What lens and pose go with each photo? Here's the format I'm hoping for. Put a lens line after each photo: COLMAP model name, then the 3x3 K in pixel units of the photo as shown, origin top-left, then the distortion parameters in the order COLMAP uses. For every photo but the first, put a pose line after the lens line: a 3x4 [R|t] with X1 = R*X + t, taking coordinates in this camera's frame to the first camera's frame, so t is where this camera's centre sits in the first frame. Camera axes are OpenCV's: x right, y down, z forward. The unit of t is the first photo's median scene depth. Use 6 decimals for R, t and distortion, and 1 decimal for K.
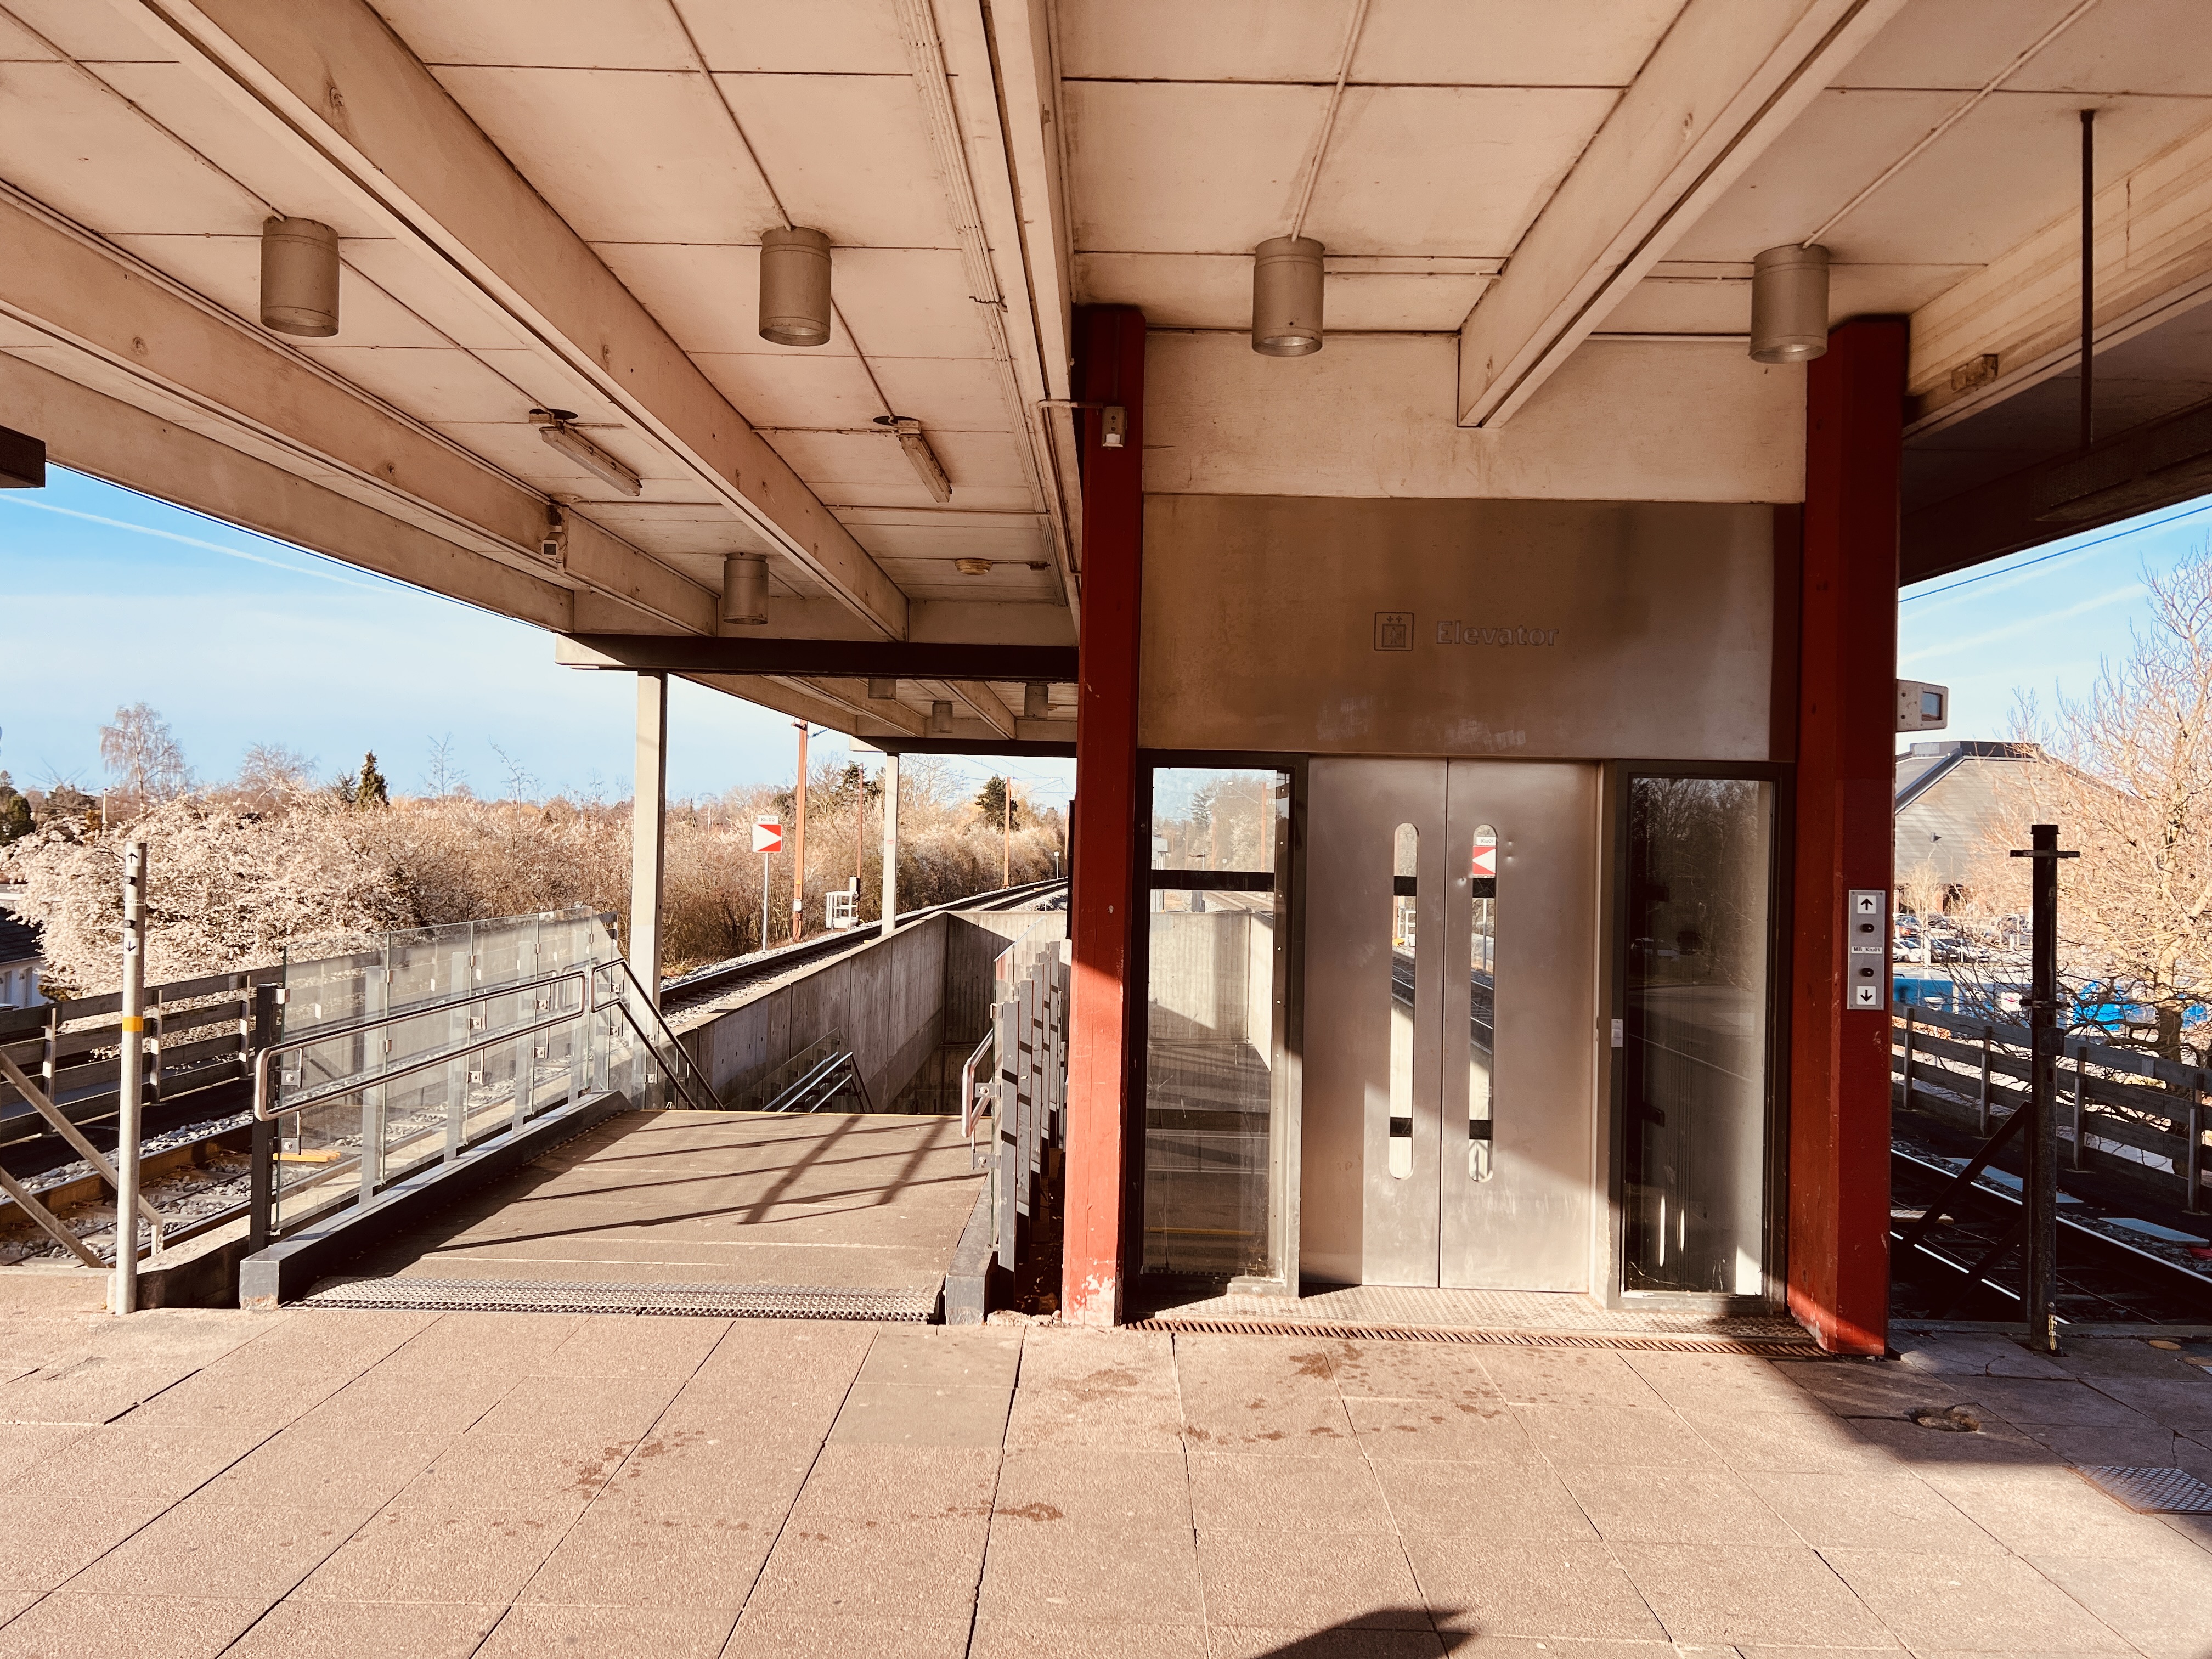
lens RADIAL K [[1664.8, 0, 1106.2], [0, 1664.8, 824.2], [0, 0, 1]] dist [0.043042, 0.000081]
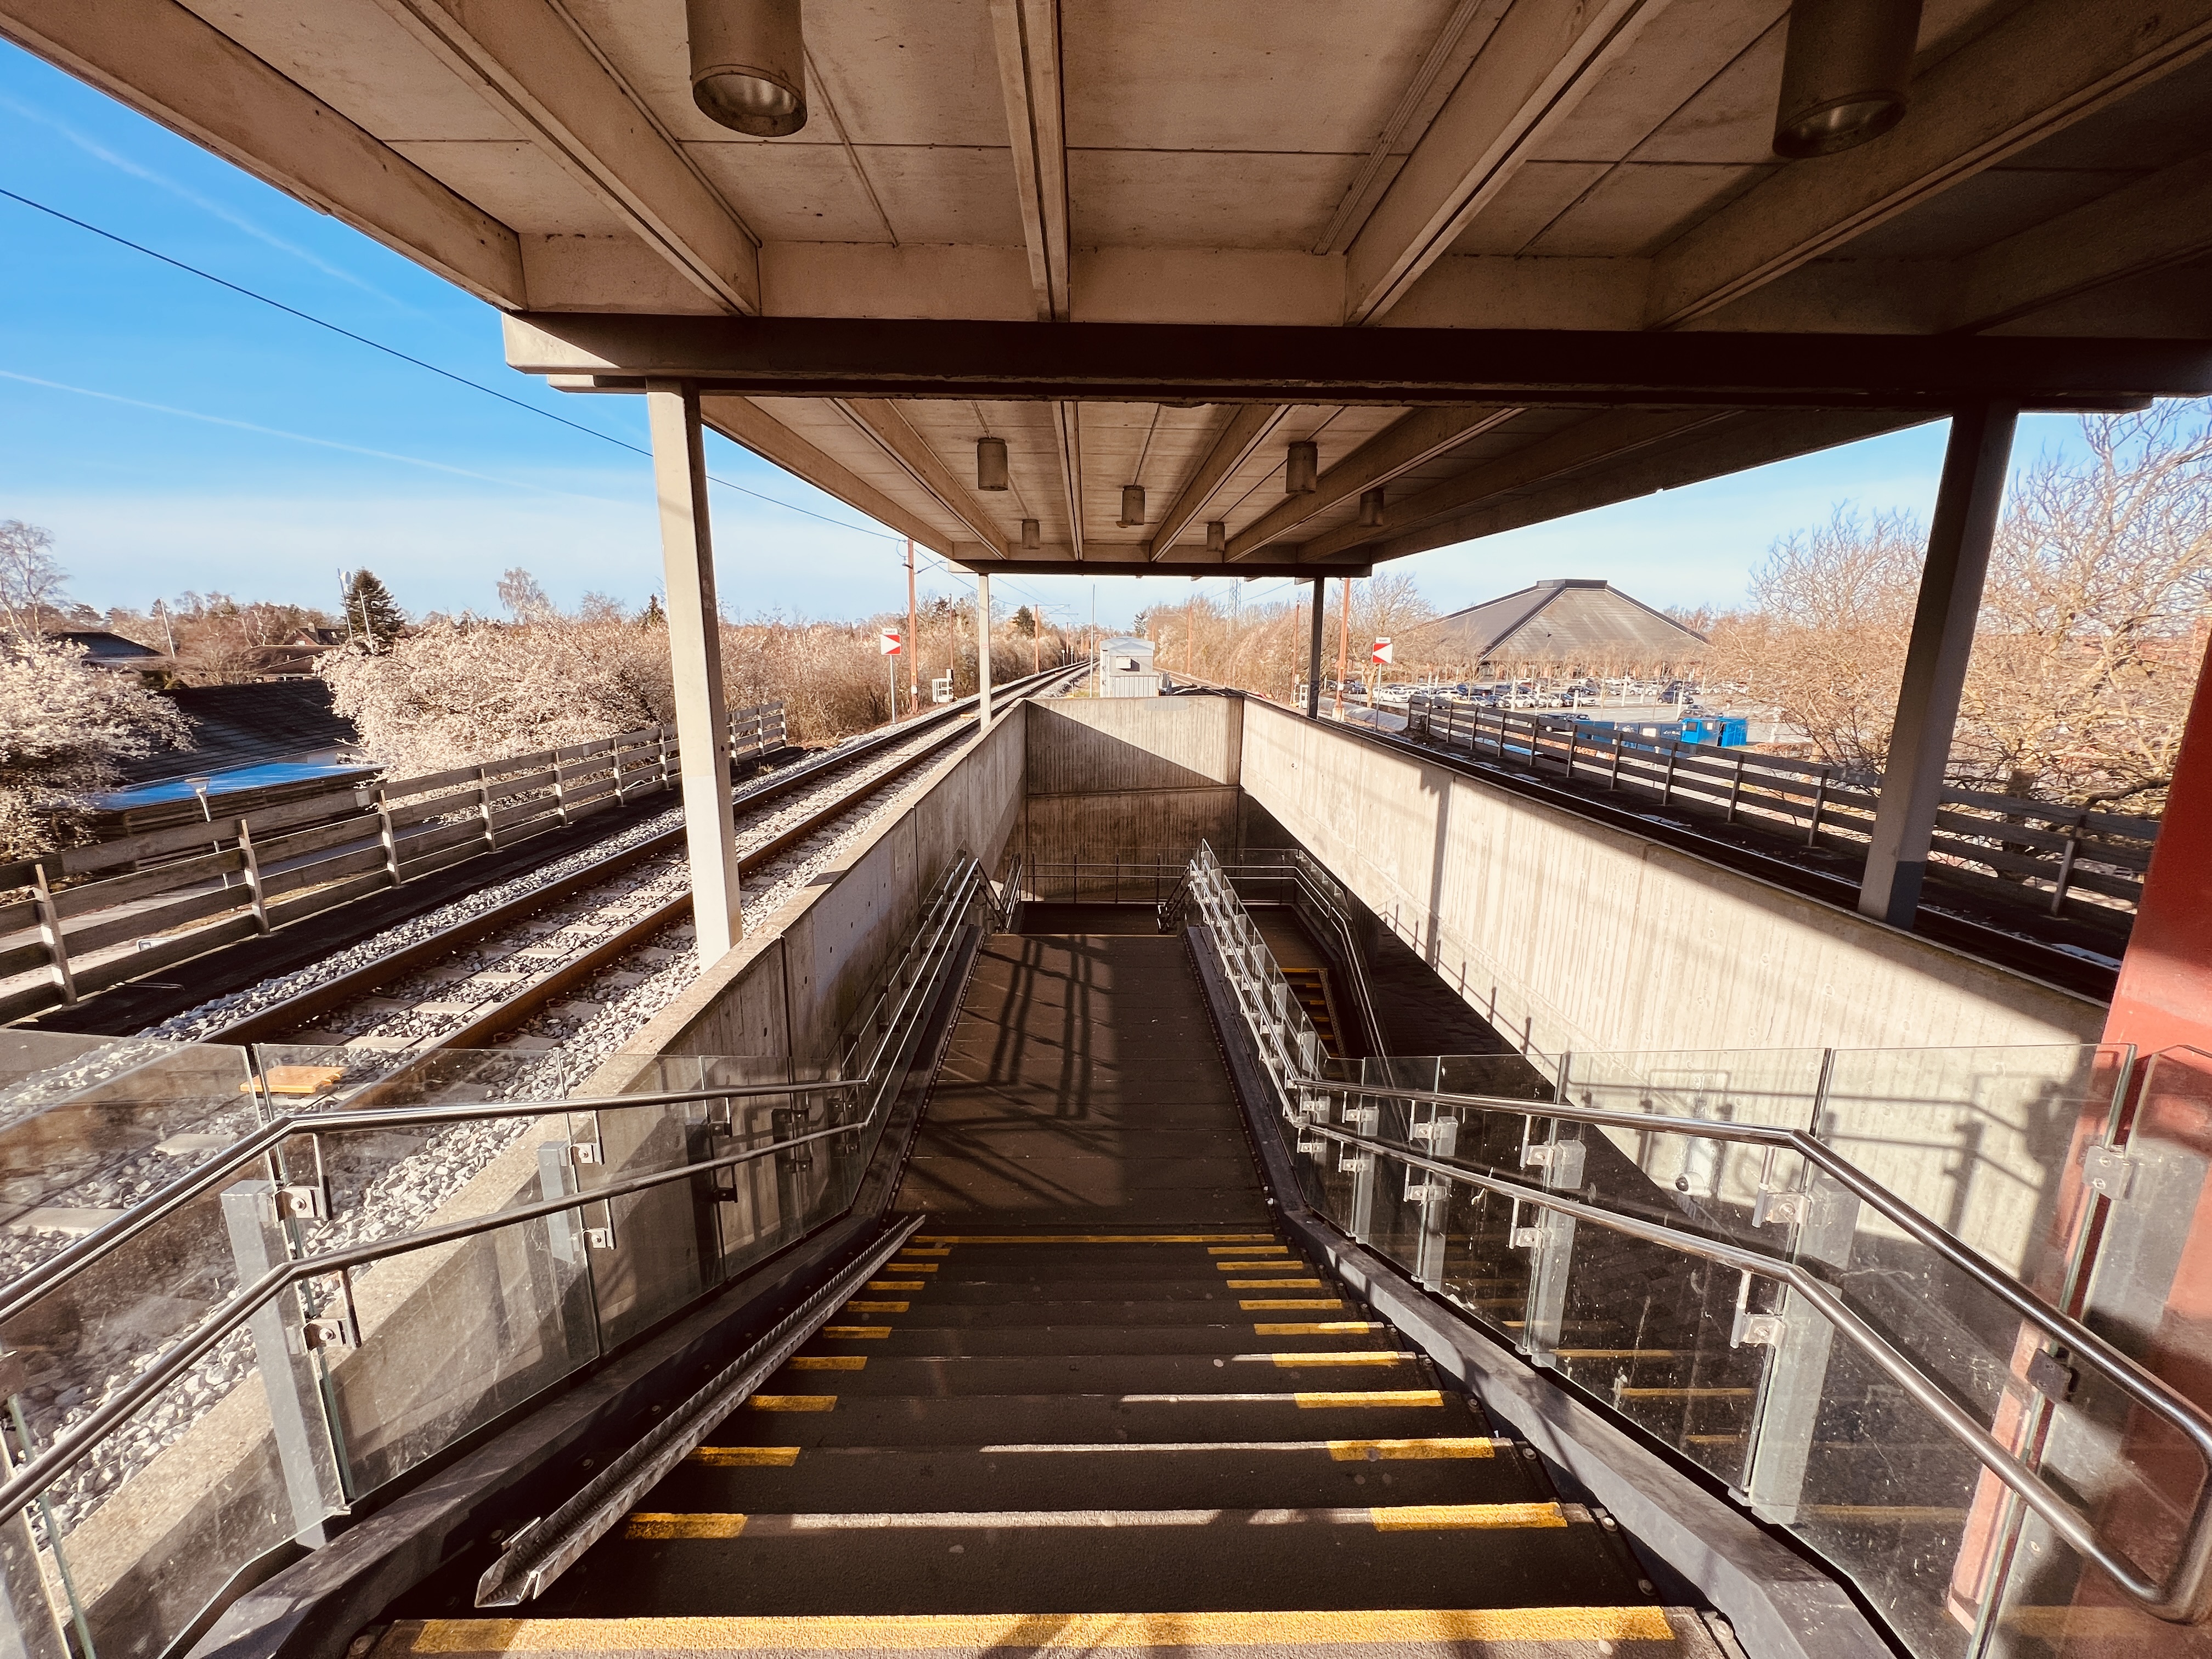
lens RADIAL K [[890.5, 0, 1104.4], [0, 890.5, 833.1], [0, 0, 1]] dist [0.003217, 0.000106]
pose [[0.999574, -0.018757, 0.022368, -0.036045], [0.013408, 0.975639, 0.218973, 0.001133], [-0.025931, -0.218580, 0.975474, 0.195084]]
